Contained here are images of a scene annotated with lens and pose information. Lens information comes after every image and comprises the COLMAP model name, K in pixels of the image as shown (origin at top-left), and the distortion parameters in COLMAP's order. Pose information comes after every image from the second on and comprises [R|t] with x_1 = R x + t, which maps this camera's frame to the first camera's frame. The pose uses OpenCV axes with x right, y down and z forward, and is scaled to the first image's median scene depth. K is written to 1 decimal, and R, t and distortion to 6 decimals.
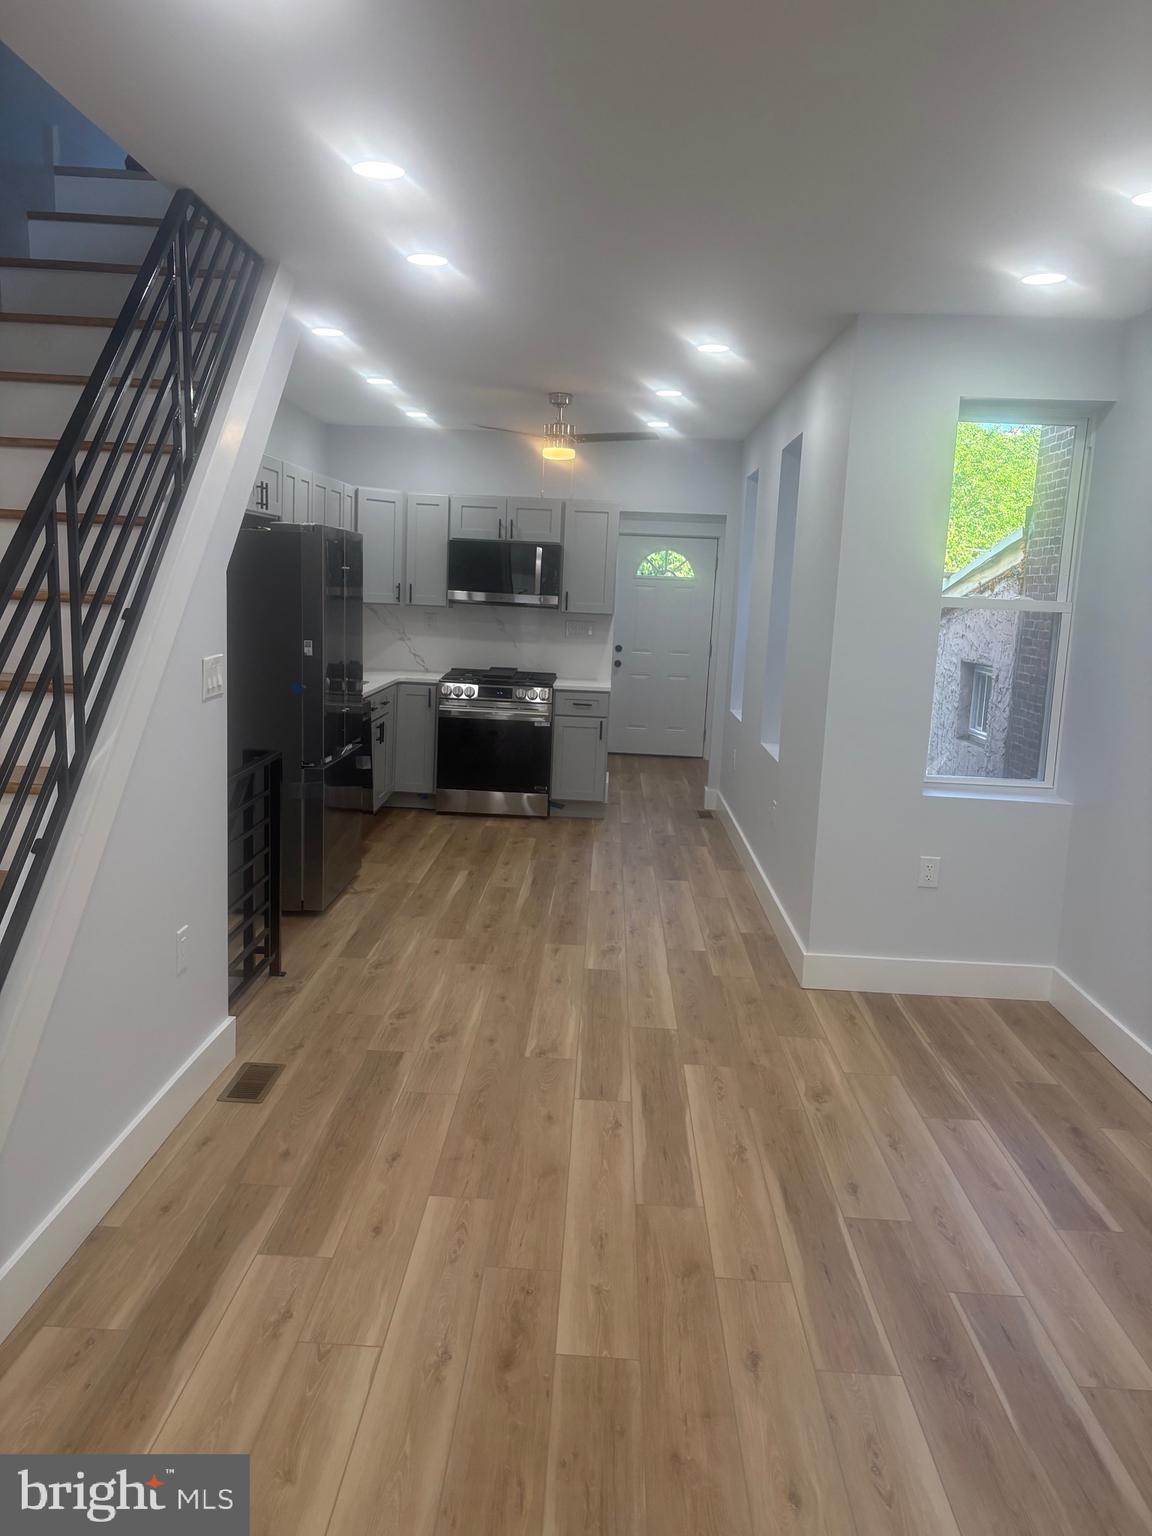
lens RADIAL K [[1159.5, 0, 564.9], [0, 1159.5, 770.2], [0, 0, 1]] dist [0.032981, -0.045950]
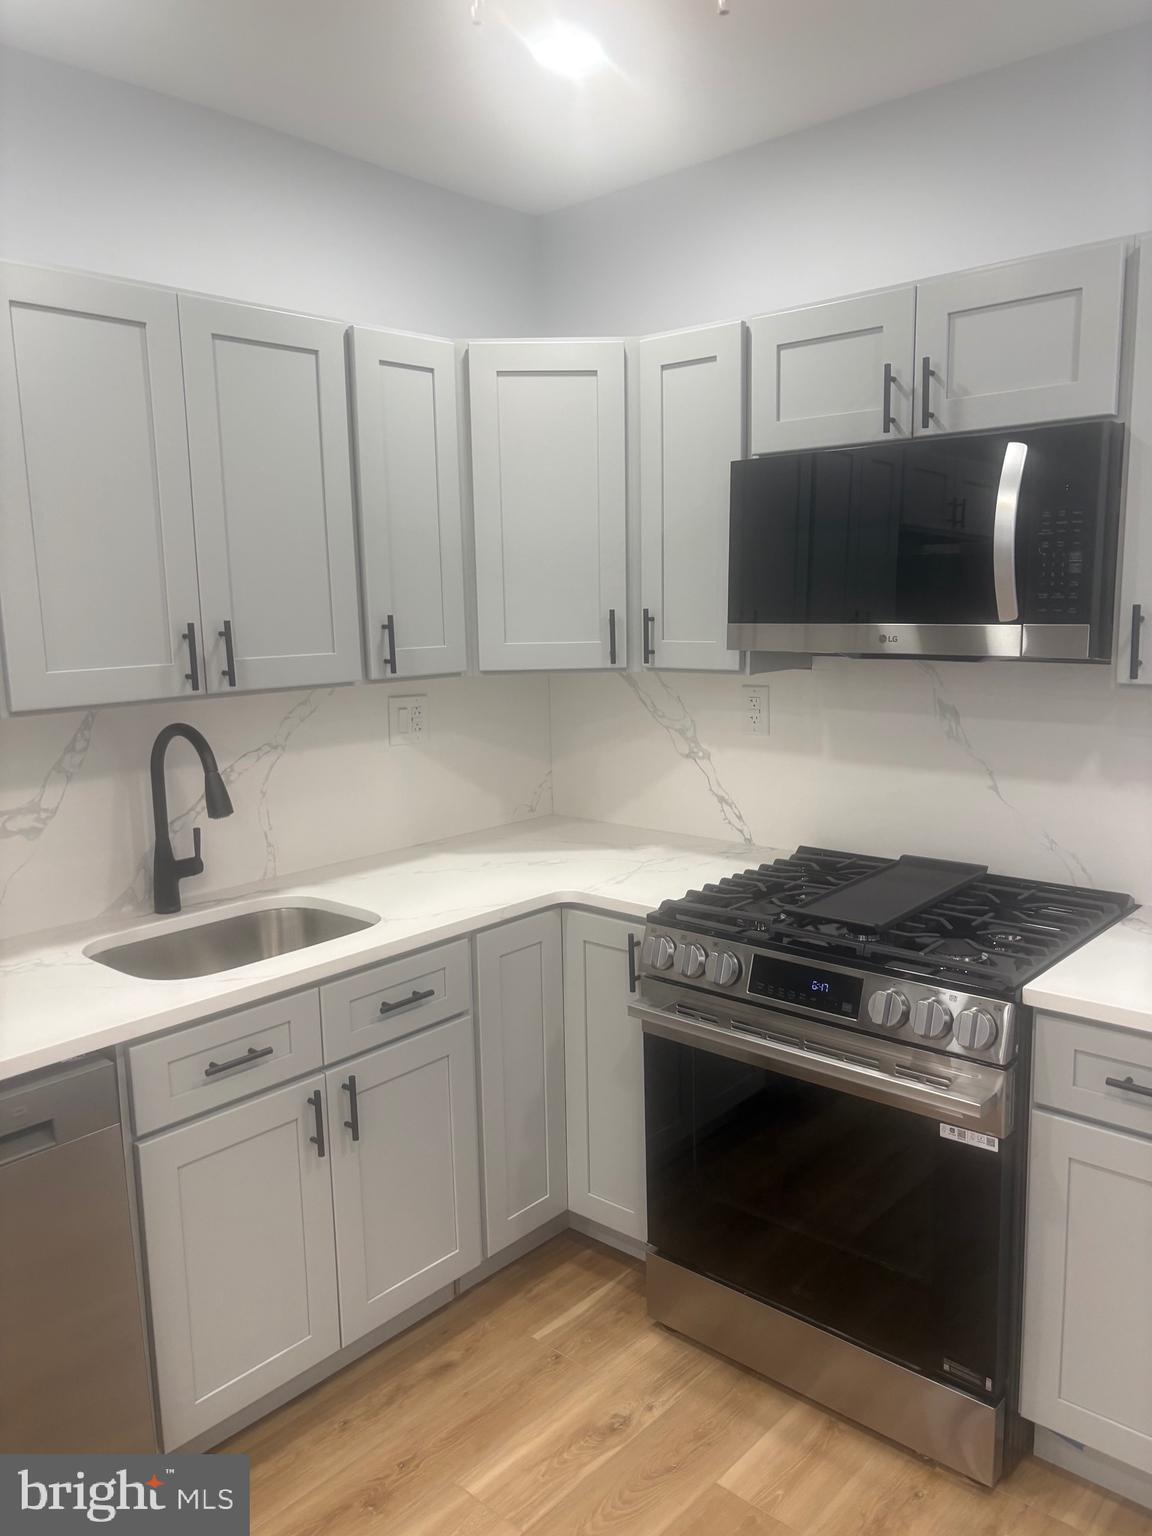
lens RADIAL K [[1159.5, 0, 585.4], [0, 1159.5, 774.1], [0, 0, 1]] dist [0.032981, -0.045950]
pose [[0.766304, 0.043577, -0.640999, 0.113782], [-0.046508, 0.998842, 0.012305, -0.178951], [0.640793, 0.020382, 0.767443, 1.132886]]
